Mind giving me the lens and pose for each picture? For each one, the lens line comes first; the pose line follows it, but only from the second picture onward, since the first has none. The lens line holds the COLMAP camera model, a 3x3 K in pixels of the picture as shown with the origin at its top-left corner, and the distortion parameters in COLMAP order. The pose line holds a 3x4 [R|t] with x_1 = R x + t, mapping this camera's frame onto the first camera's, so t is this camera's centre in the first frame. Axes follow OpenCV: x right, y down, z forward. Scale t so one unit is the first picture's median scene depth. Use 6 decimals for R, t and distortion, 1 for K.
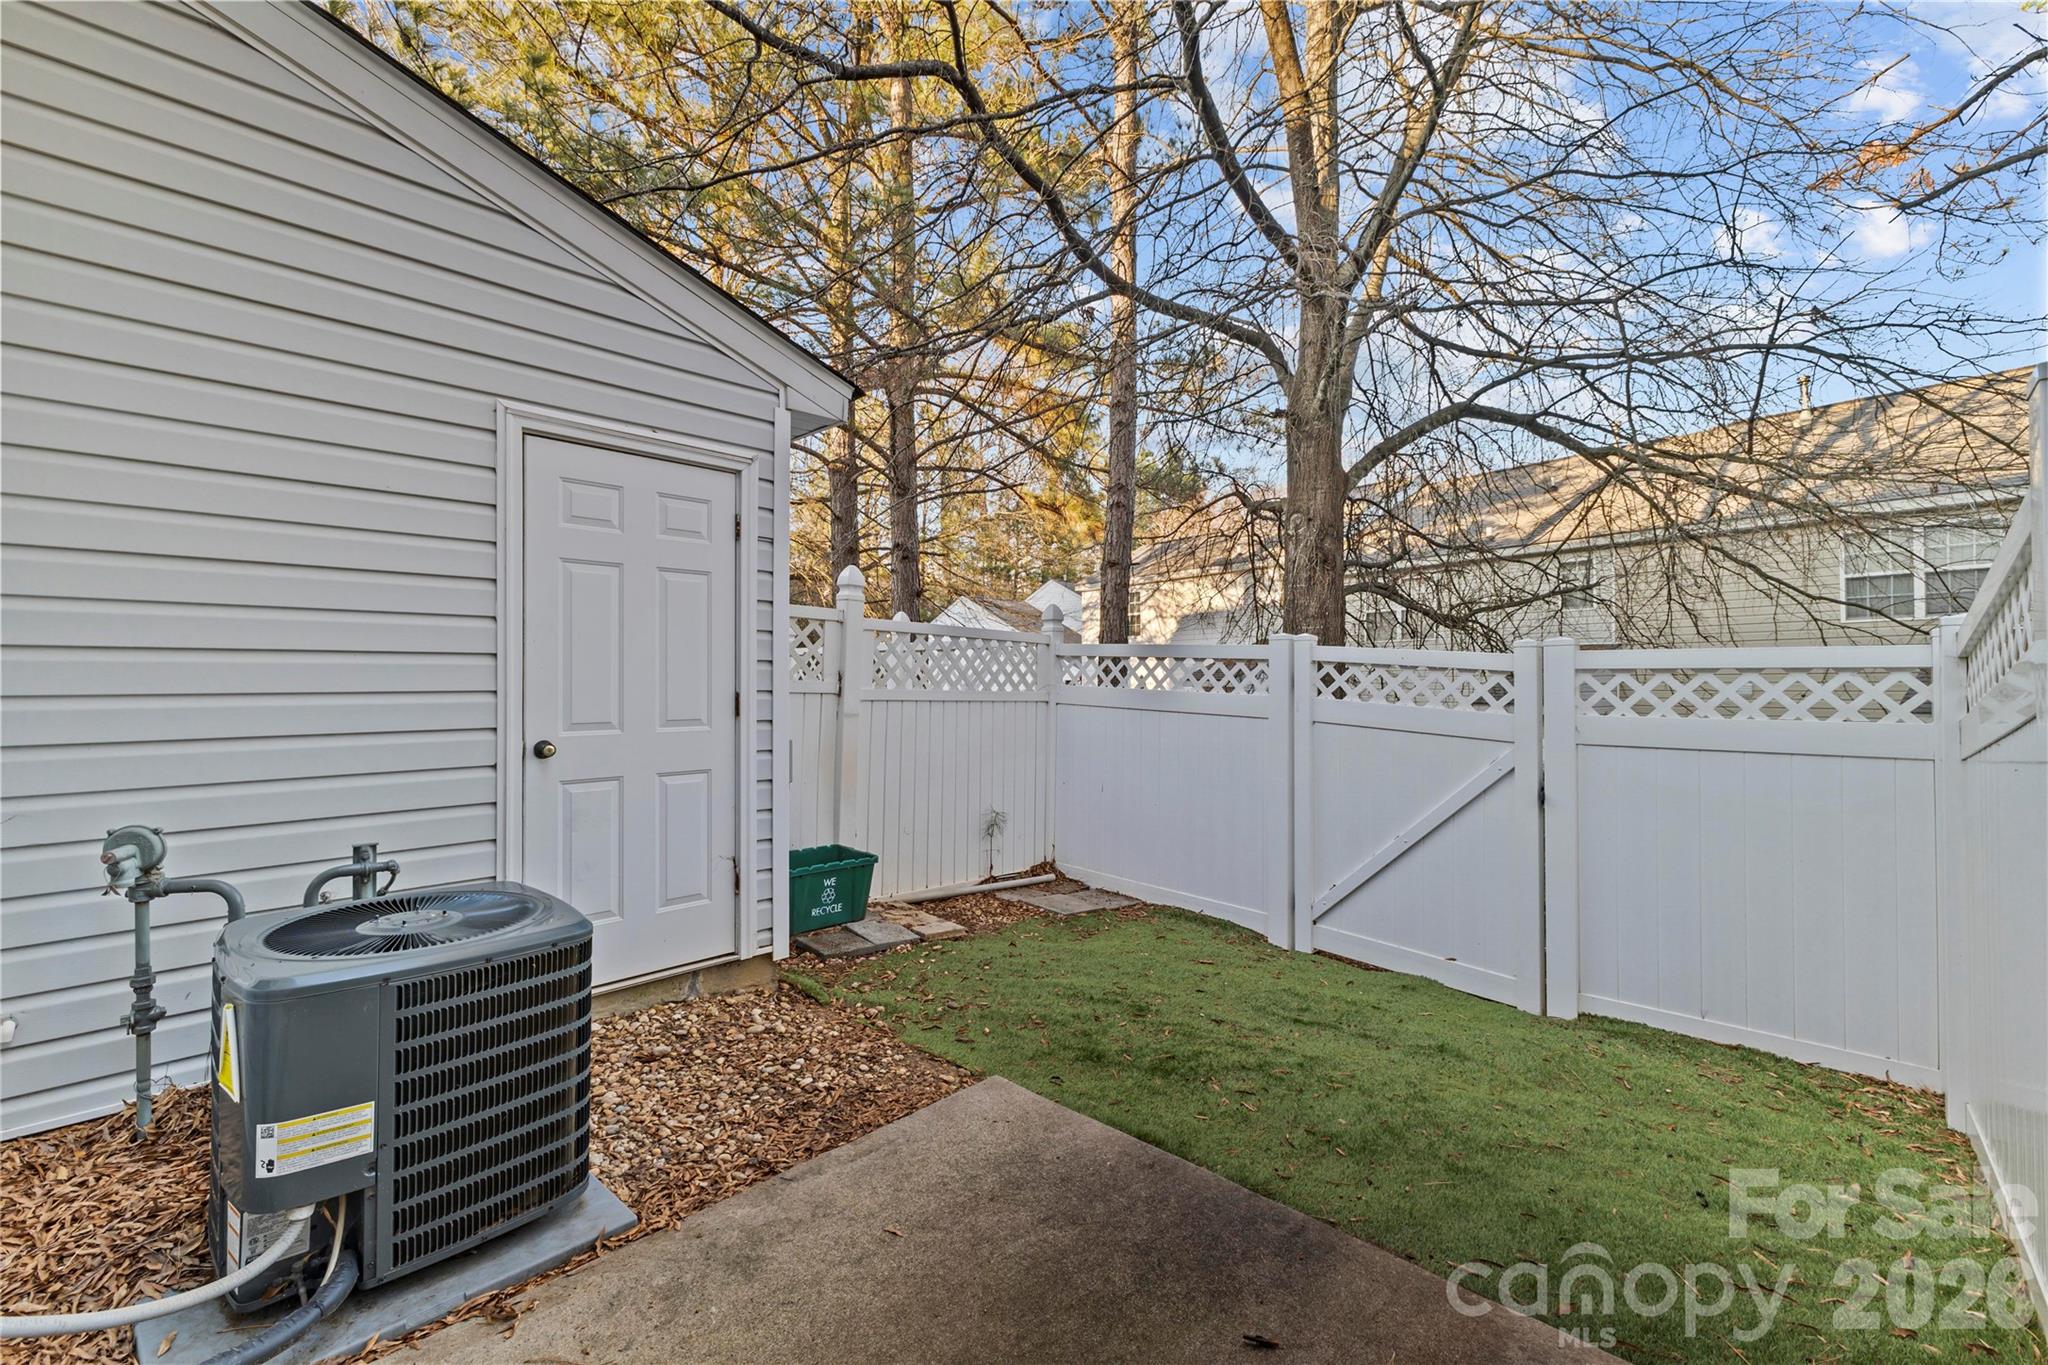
lens RADIAL K [[879.4, 0, 1025.4], [0, 879.4, 675.7], [0, 0, 1]] dist [0.004881, -0.000099]
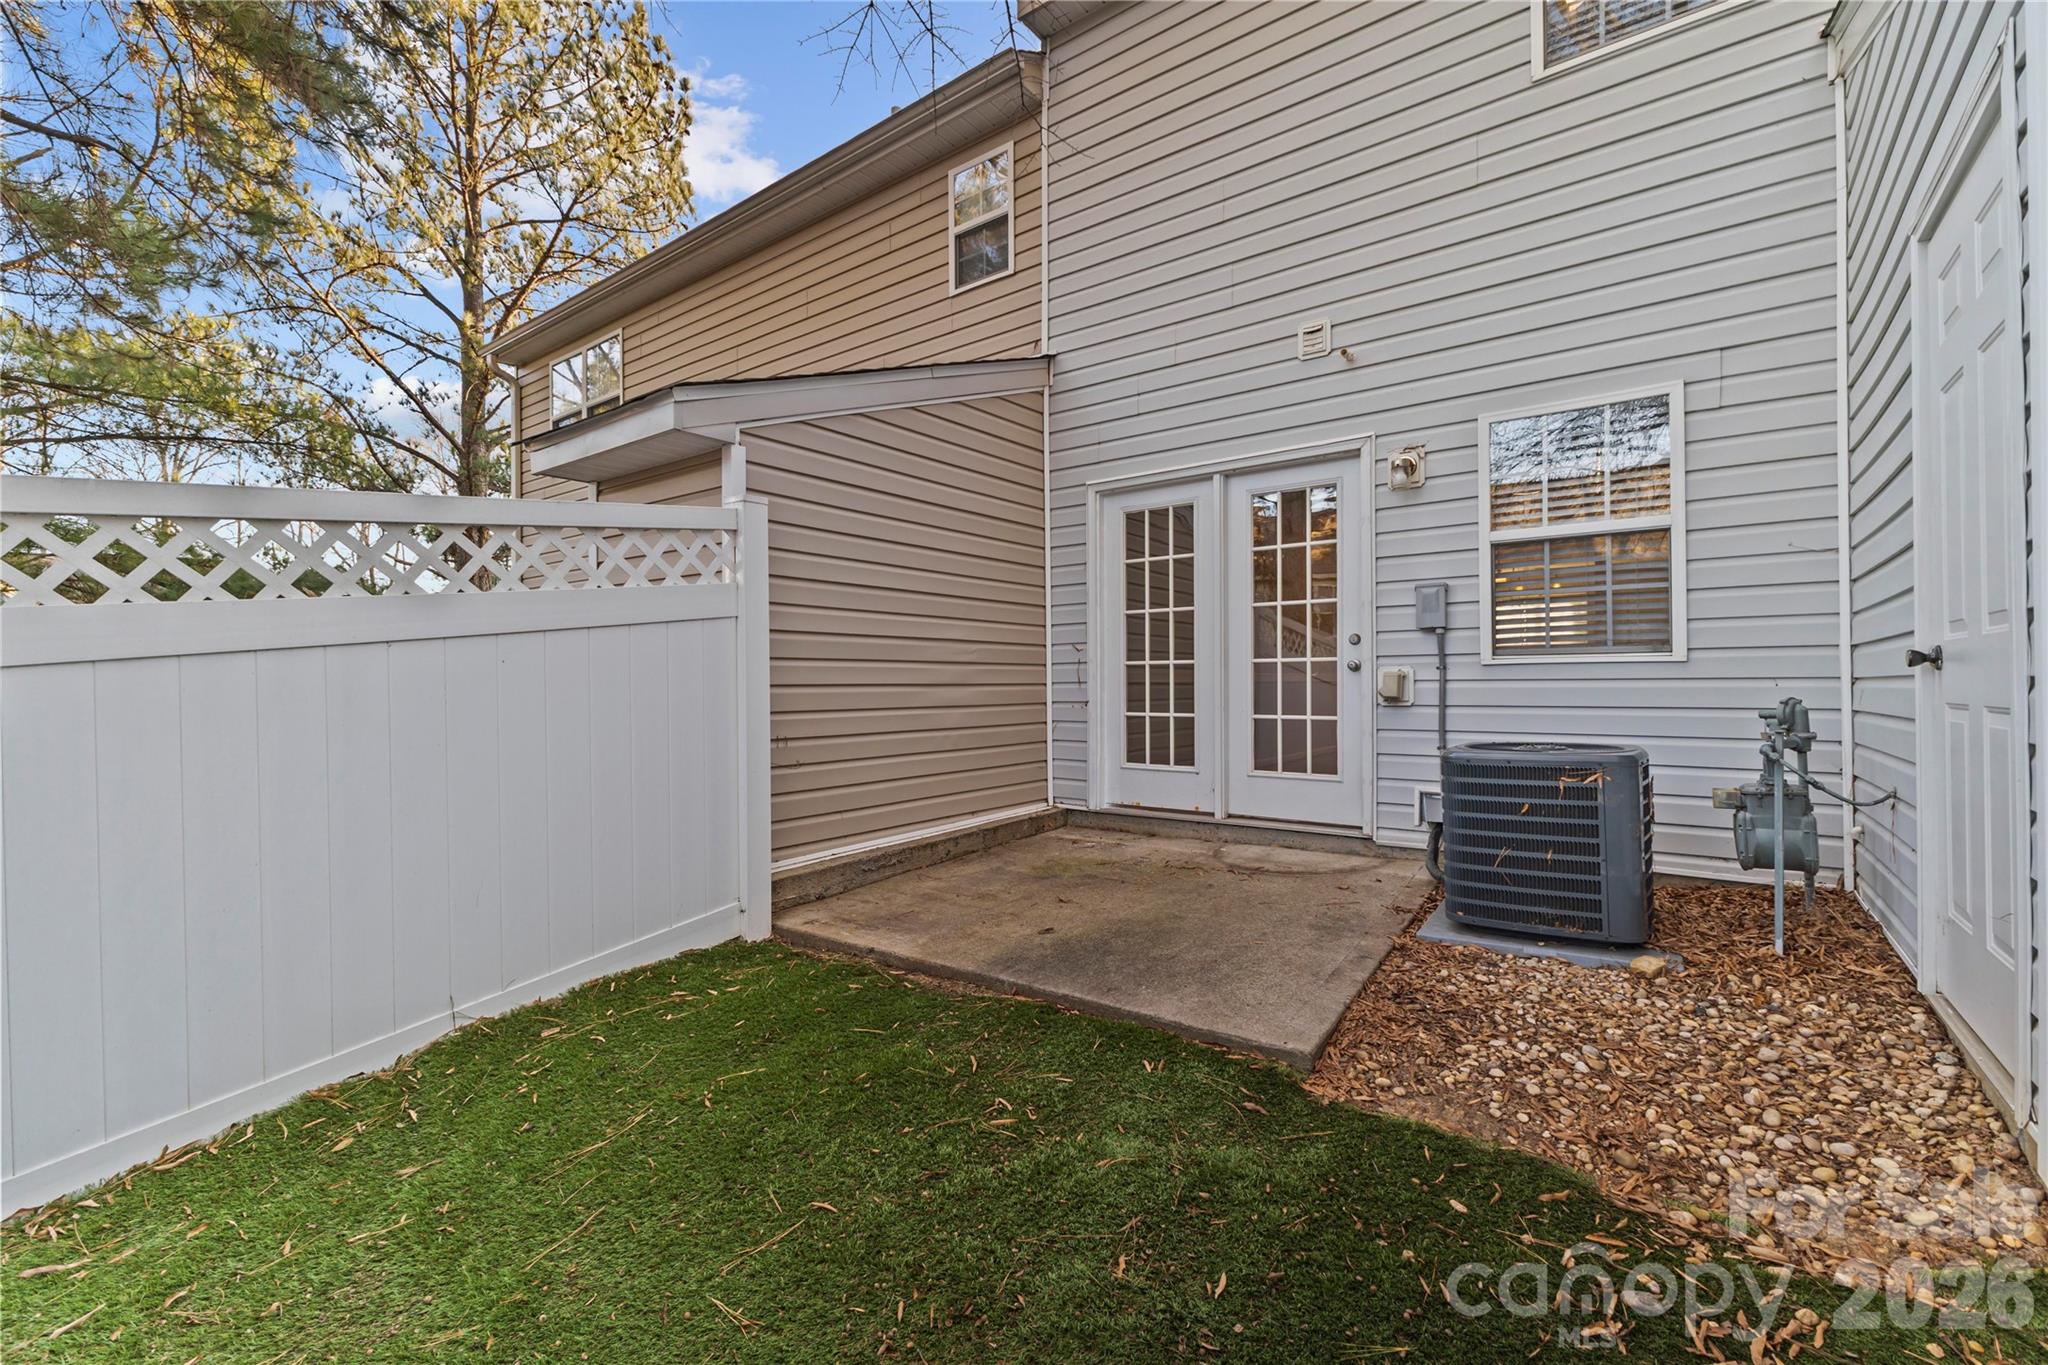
lens RADIAL K [[879.4, 0, 1025.4], [0, 879.4, 675.7], [0, 0, 1]] dist [0.004881, -0.000099]
pose [[-0.993054, 0.002273, -0.117638, 0.457493], [0.004697, 0.999782, -0.020327, 0.169170], [0.117567, -0.020738, -0.992848, 2.516954]]
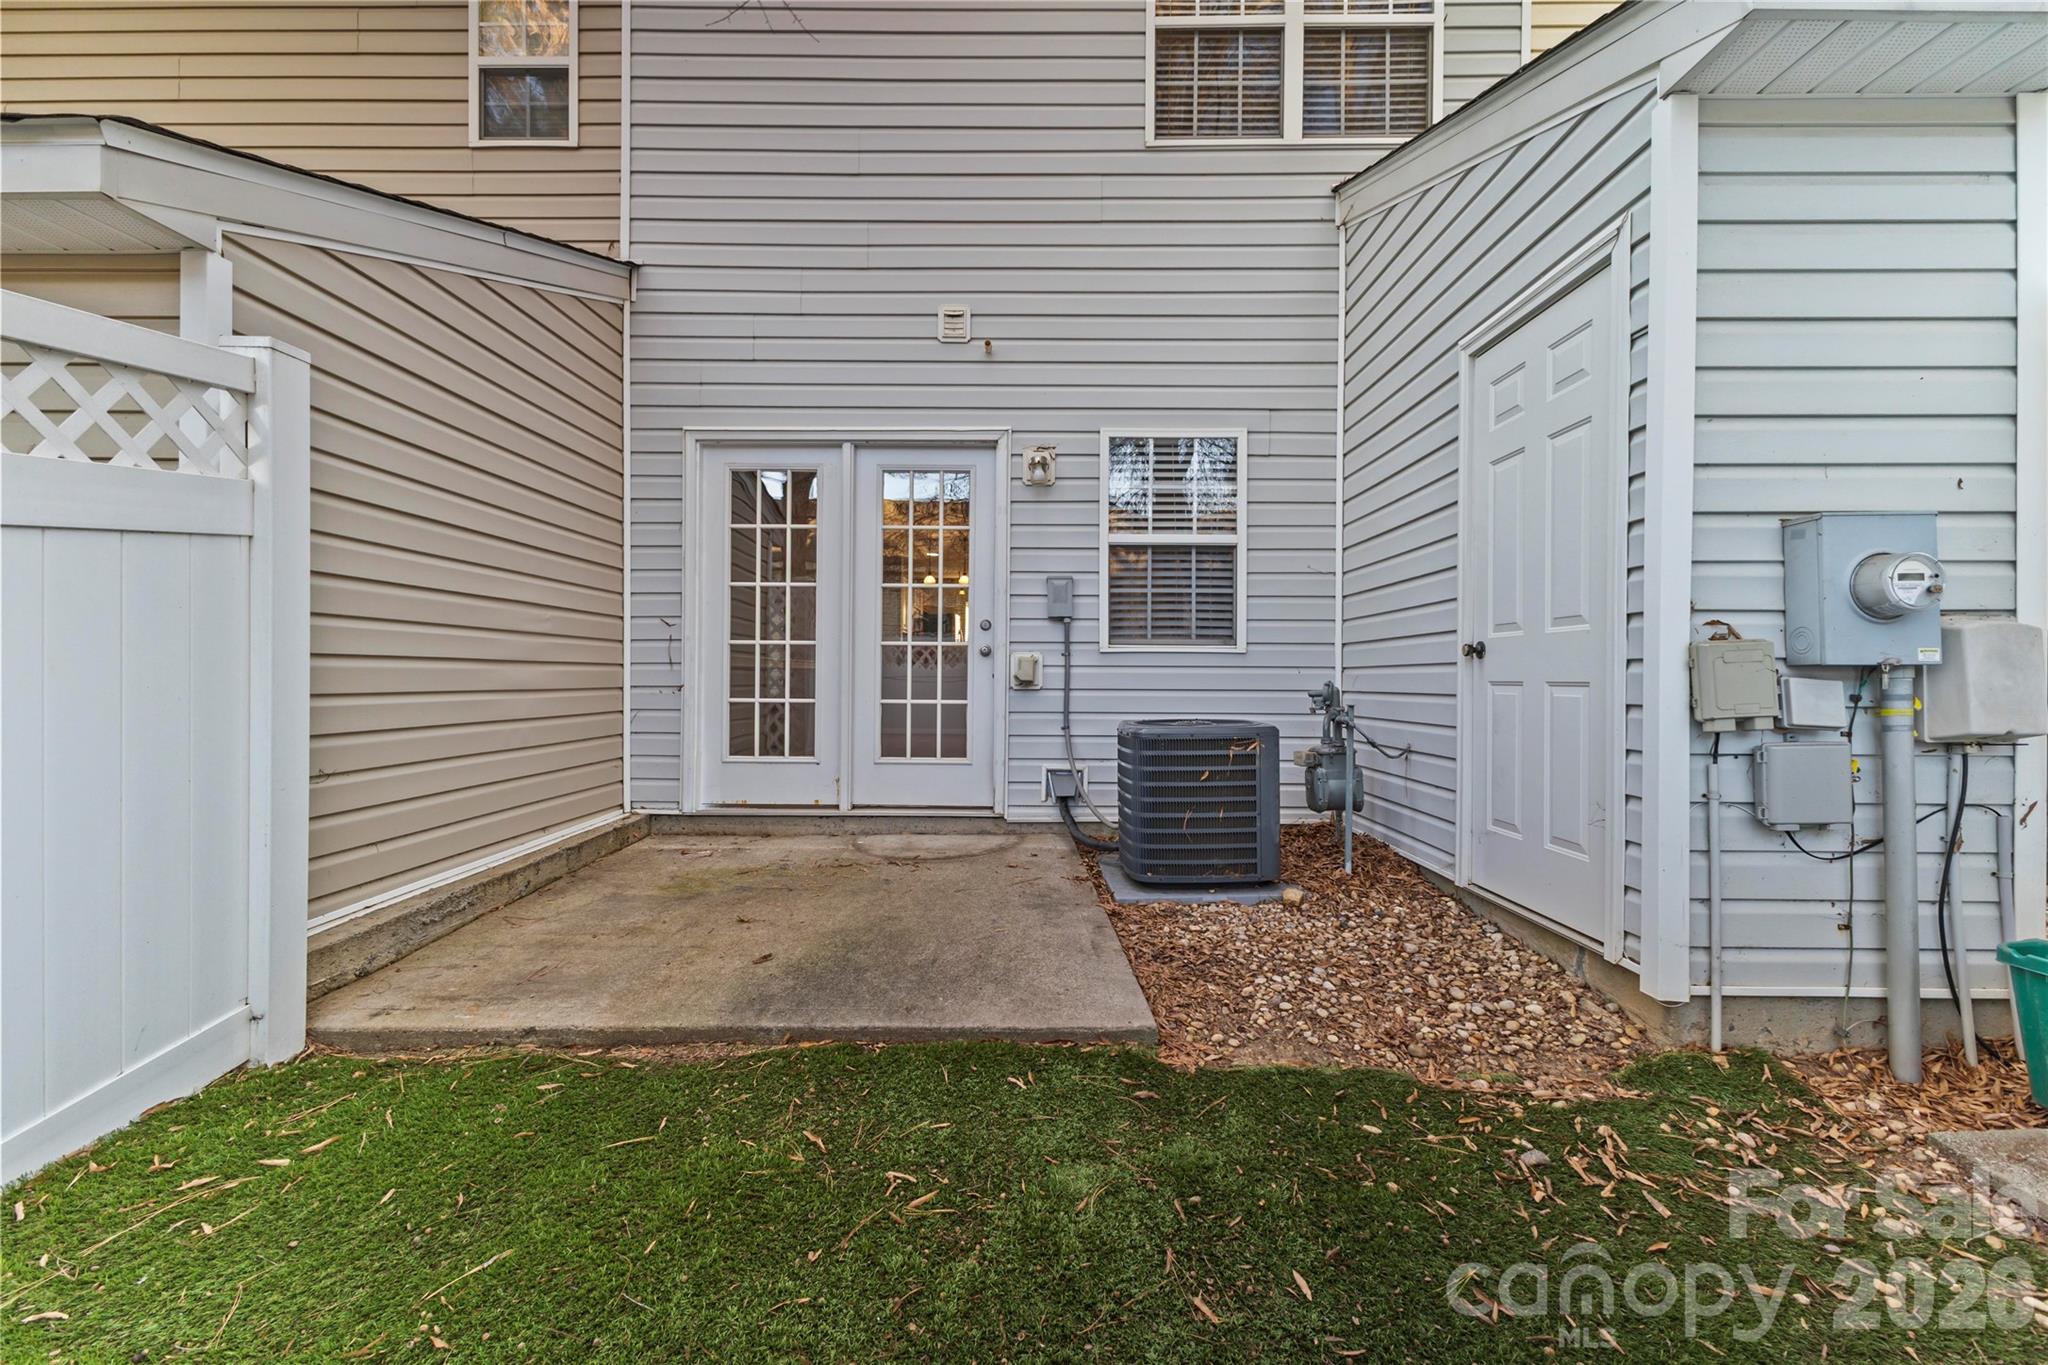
lens RADIAL K [[879.4, 0, 1025.4], [0, 879.4, 675.7], [0, 0, 1]] dist [0.004881, -0.000099]
pose [[-0.726669, -0.007797, -0.686943, 0.878498], [-0.000170, 0.999938, -0.011170, 0.193827], [0.686988, -0.008000, -0.726625, 2.128434]]
